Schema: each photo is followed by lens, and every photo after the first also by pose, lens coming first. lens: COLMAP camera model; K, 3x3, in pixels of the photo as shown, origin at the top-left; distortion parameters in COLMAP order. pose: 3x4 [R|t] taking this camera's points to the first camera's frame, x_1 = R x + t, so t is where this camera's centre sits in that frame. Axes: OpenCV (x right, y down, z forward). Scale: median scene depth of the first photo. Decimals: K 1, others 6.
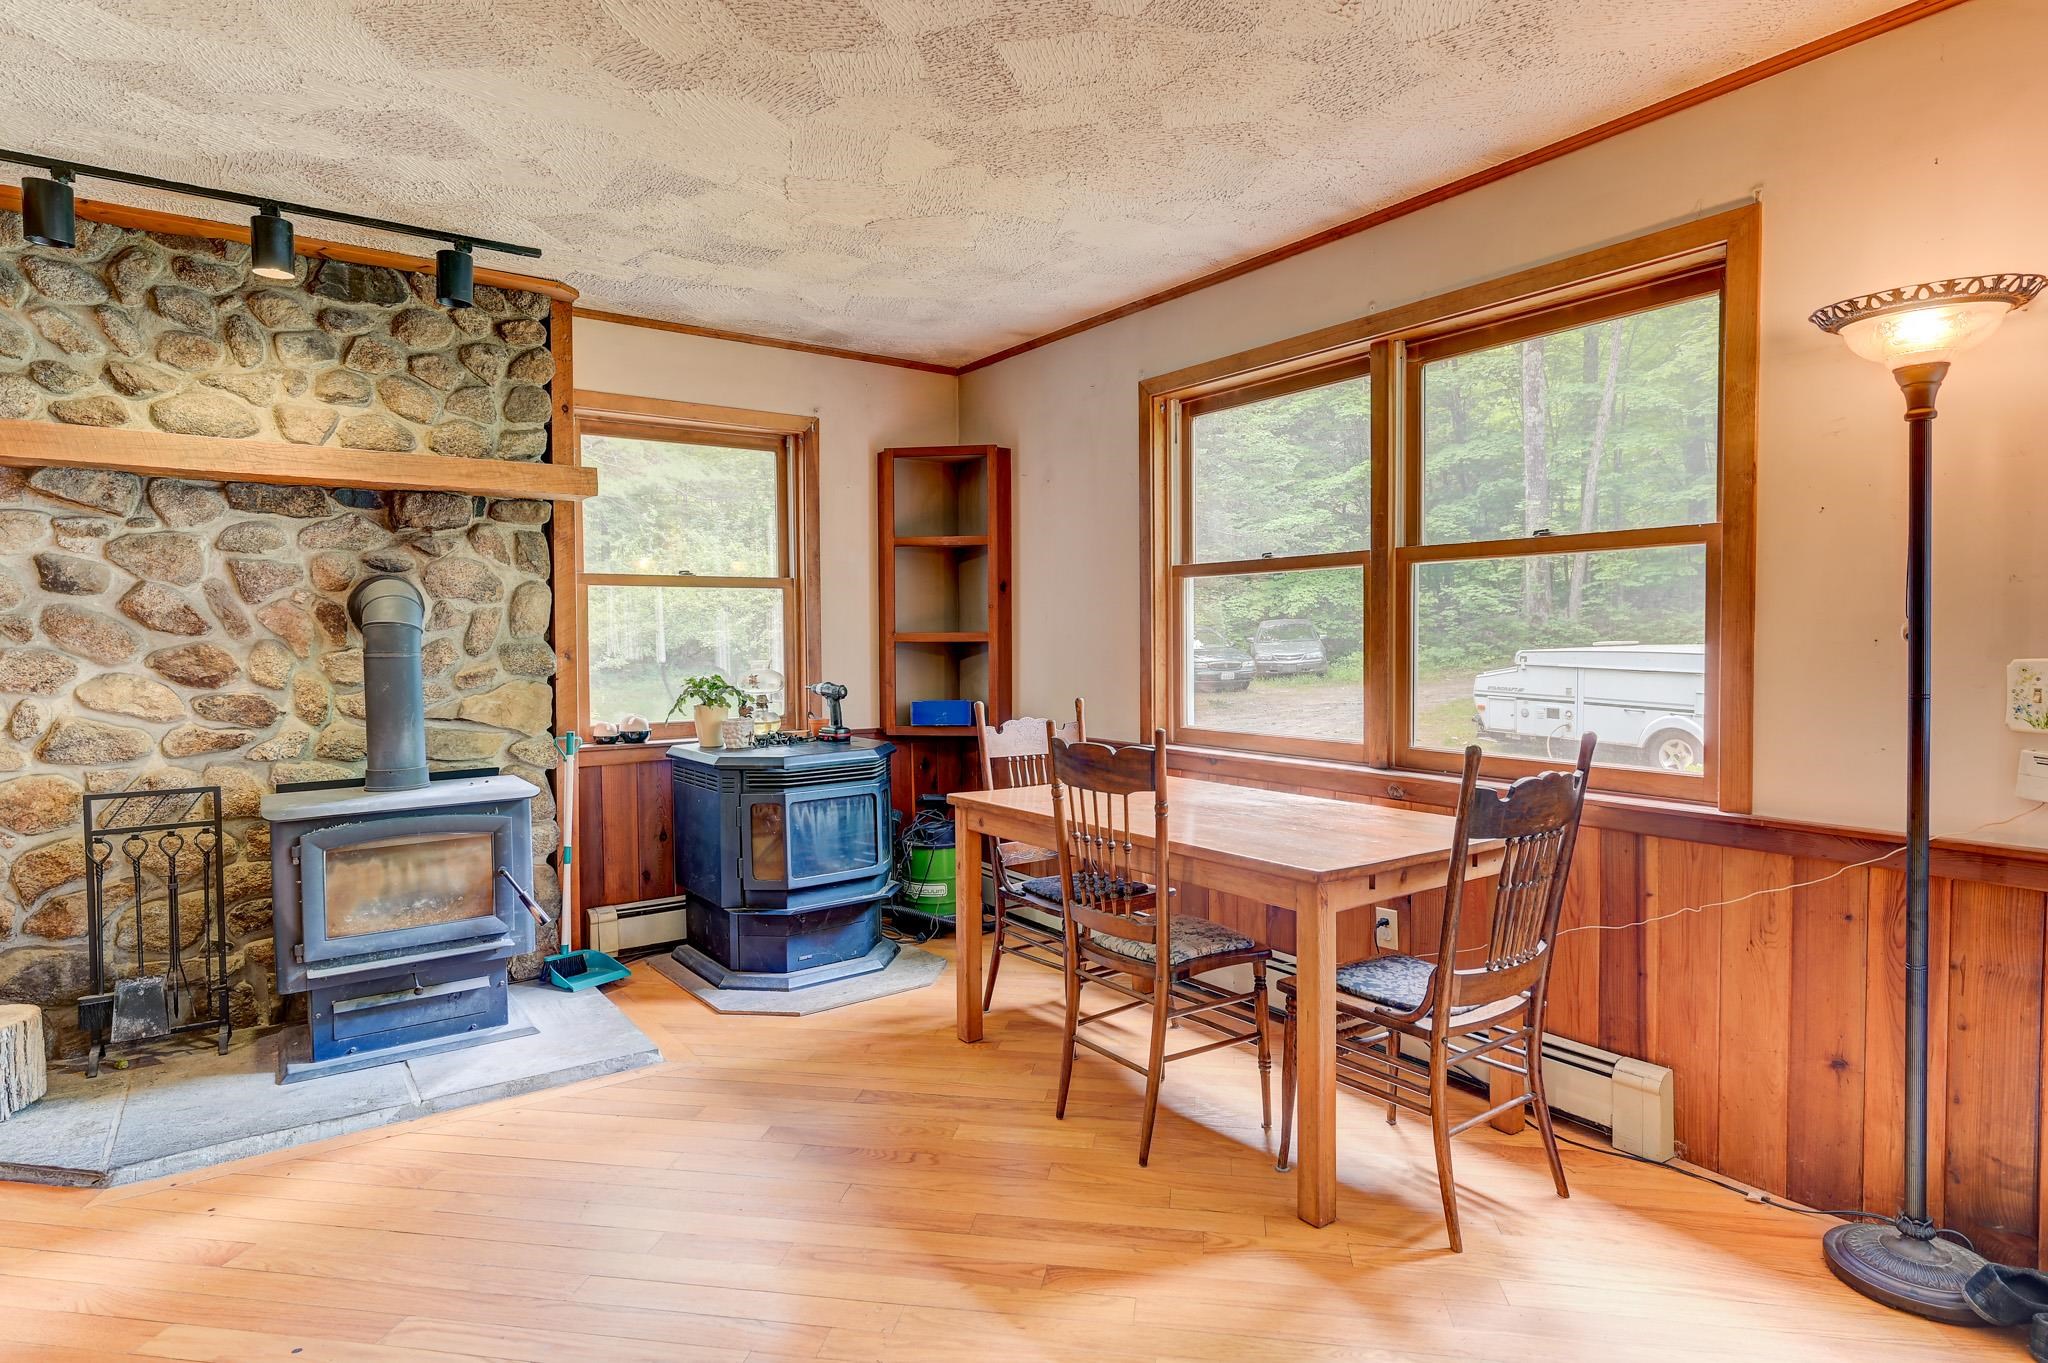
lens RADIAL K [[1088.3, 0, 1020.7], [0, 1088.3, 674.6], [0, 0, 1]] dist [0.001454, 0.001350]
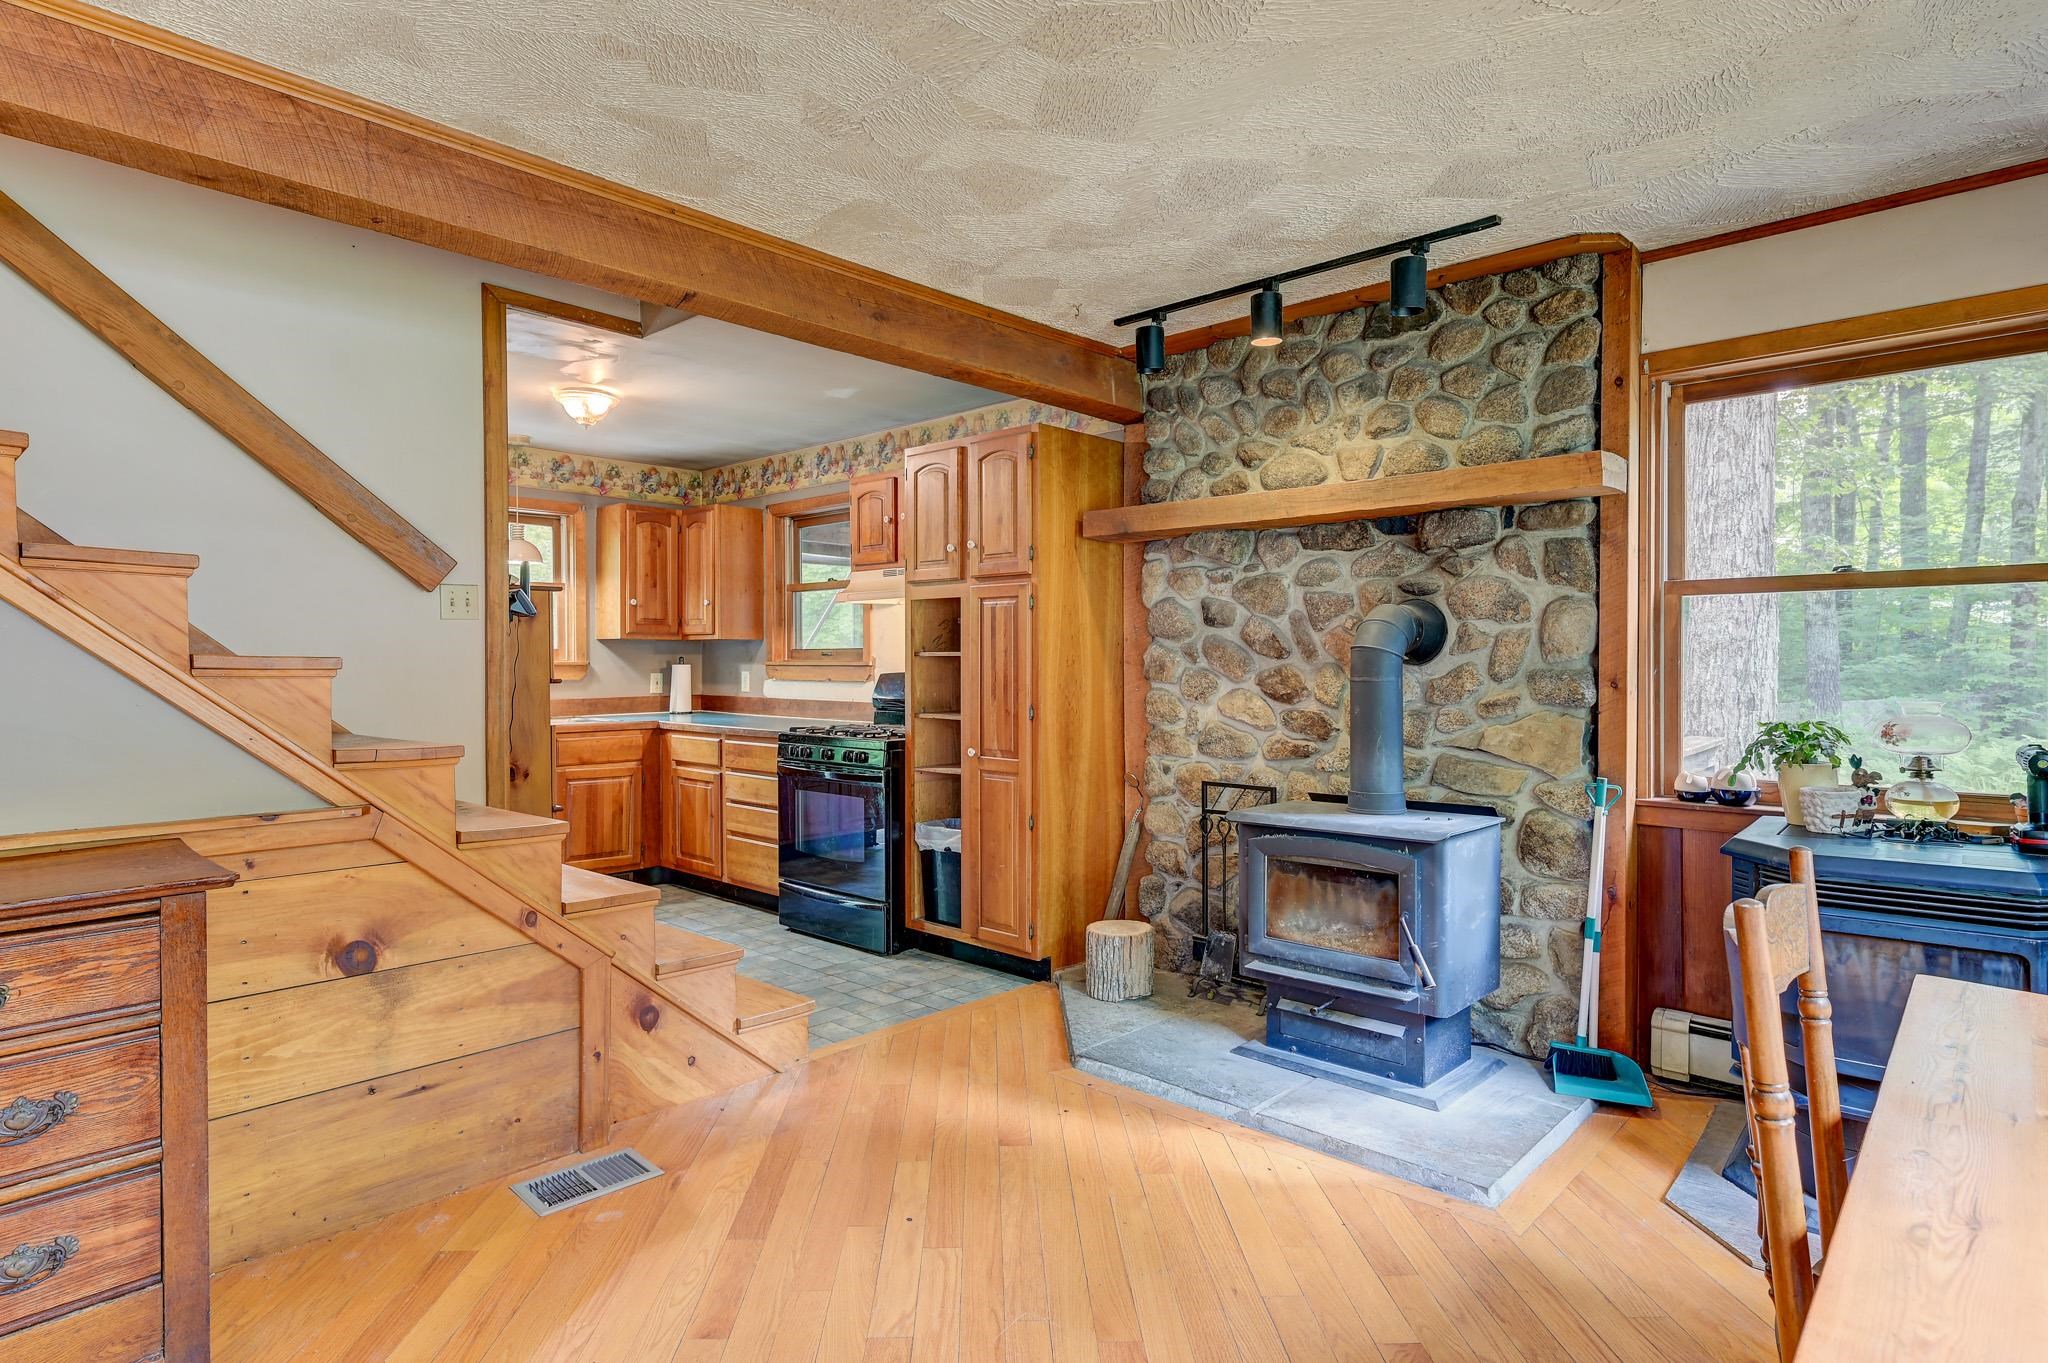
lens RADIAL K [[1088.3, 0, 1027.8], [0, 1088.3, 672.7], [0, 0, 1]] dist [0.001454, 0.001350]
pose [[0.207045, 0.016450, -0.978193, 0.343831], [-0.035141, 0.999338, 0.009367, -0.022137], [0.977700, 0.032435, 0.207486, 0.478860]]
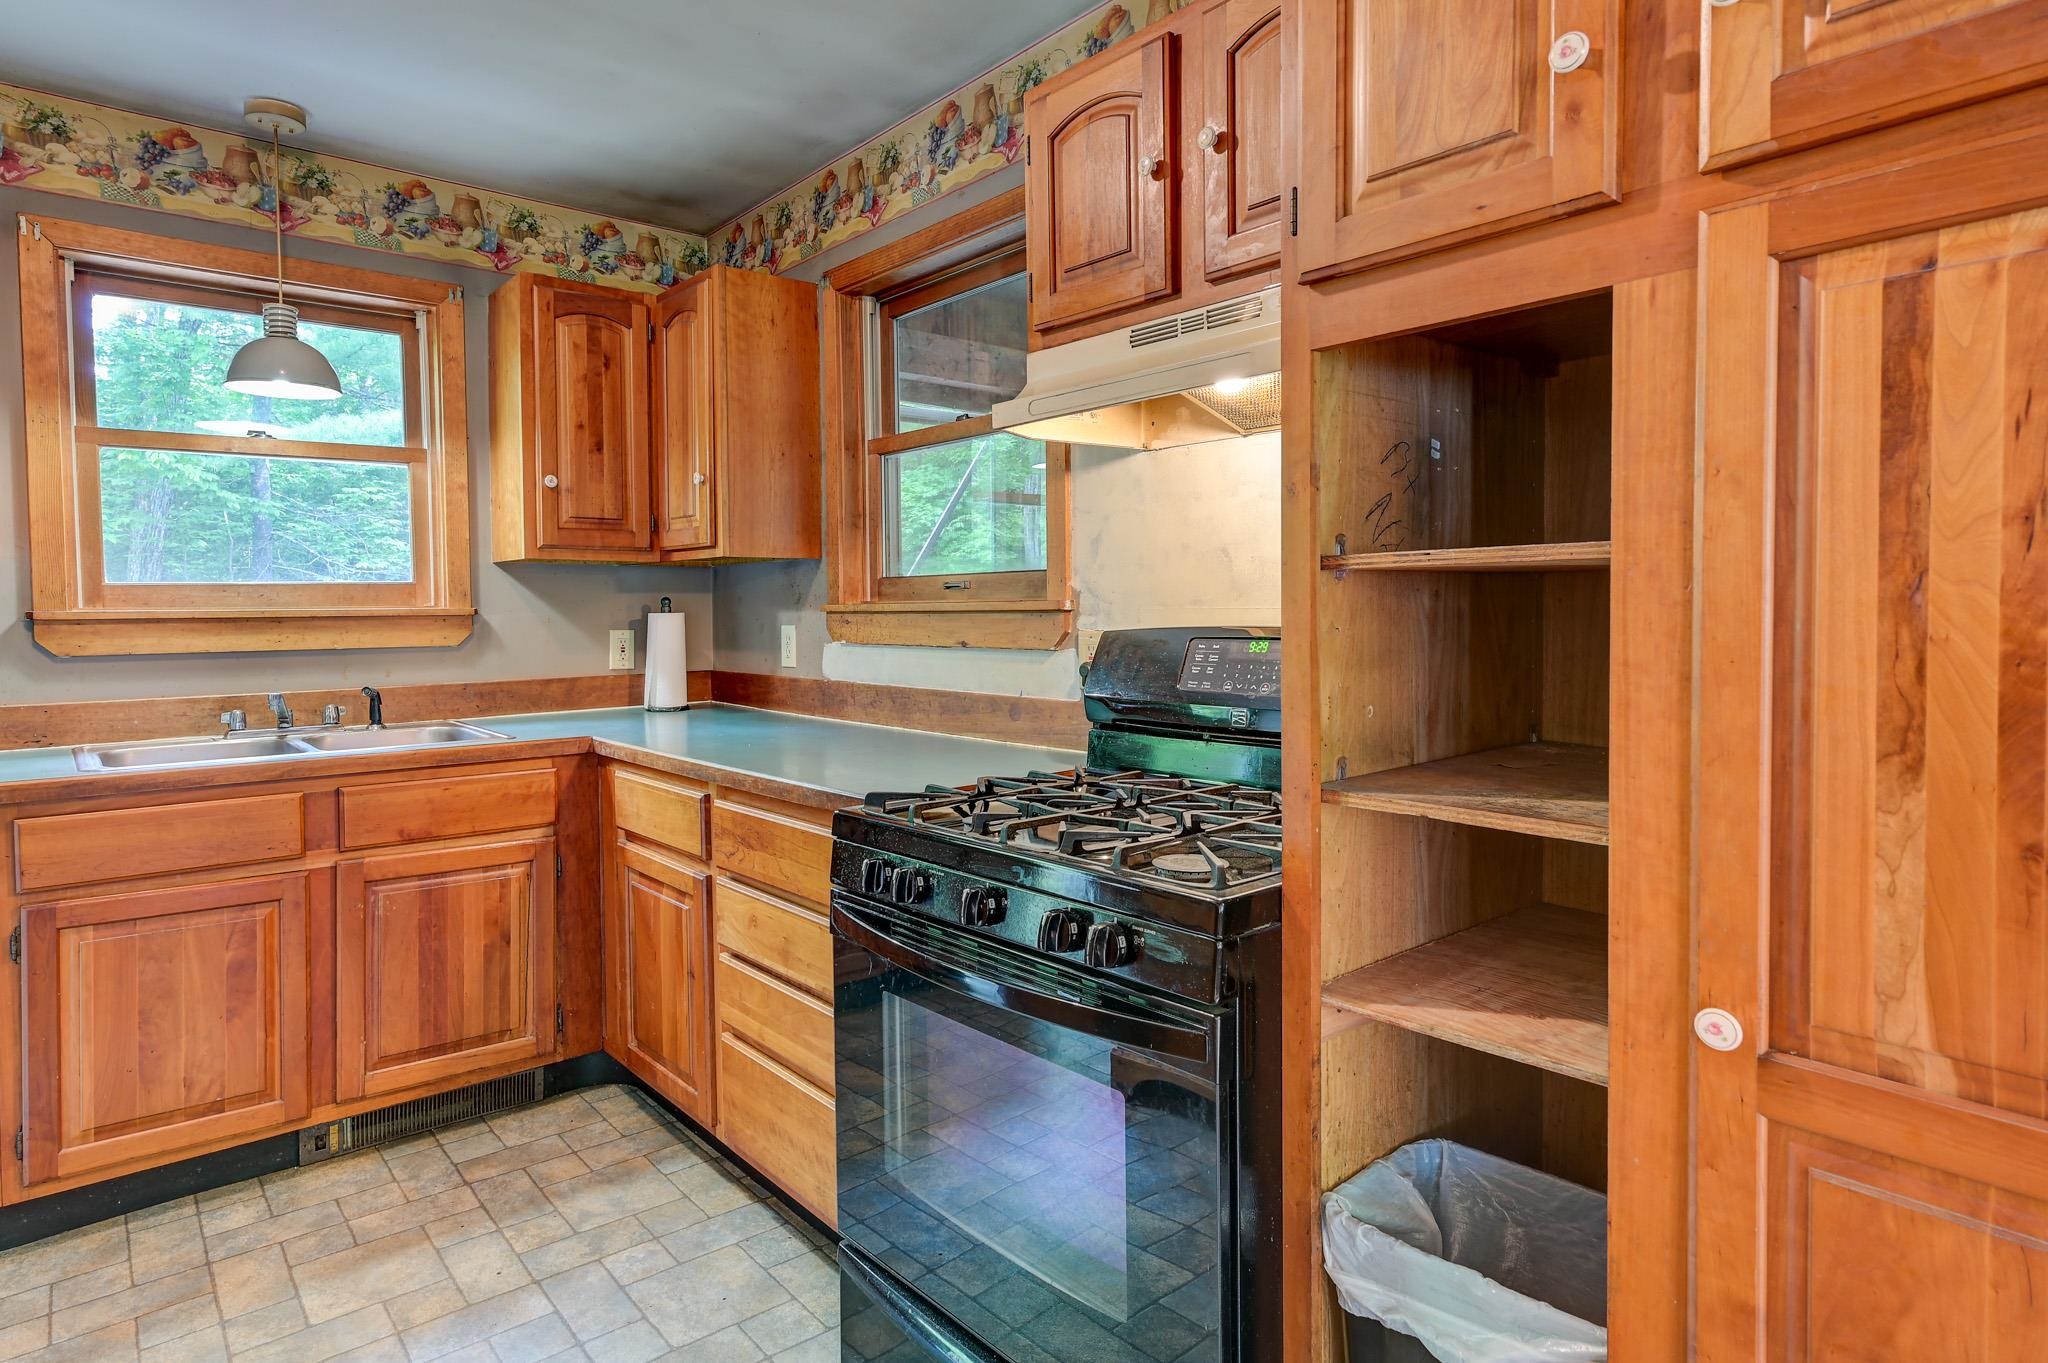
lens RADIAL K [[1088.3, 0, 981.5], [0, 1088.3, 640.1], [0, 0, 1]] dist [0.001454, 0.001350]
pose [[0.074266, 0.033525, -0.996675, -0.701459], [-0.025470, 0.999172, 0.031711, -0.010166], [0.996913, 0.023031, 0.075058, 0.486482]]
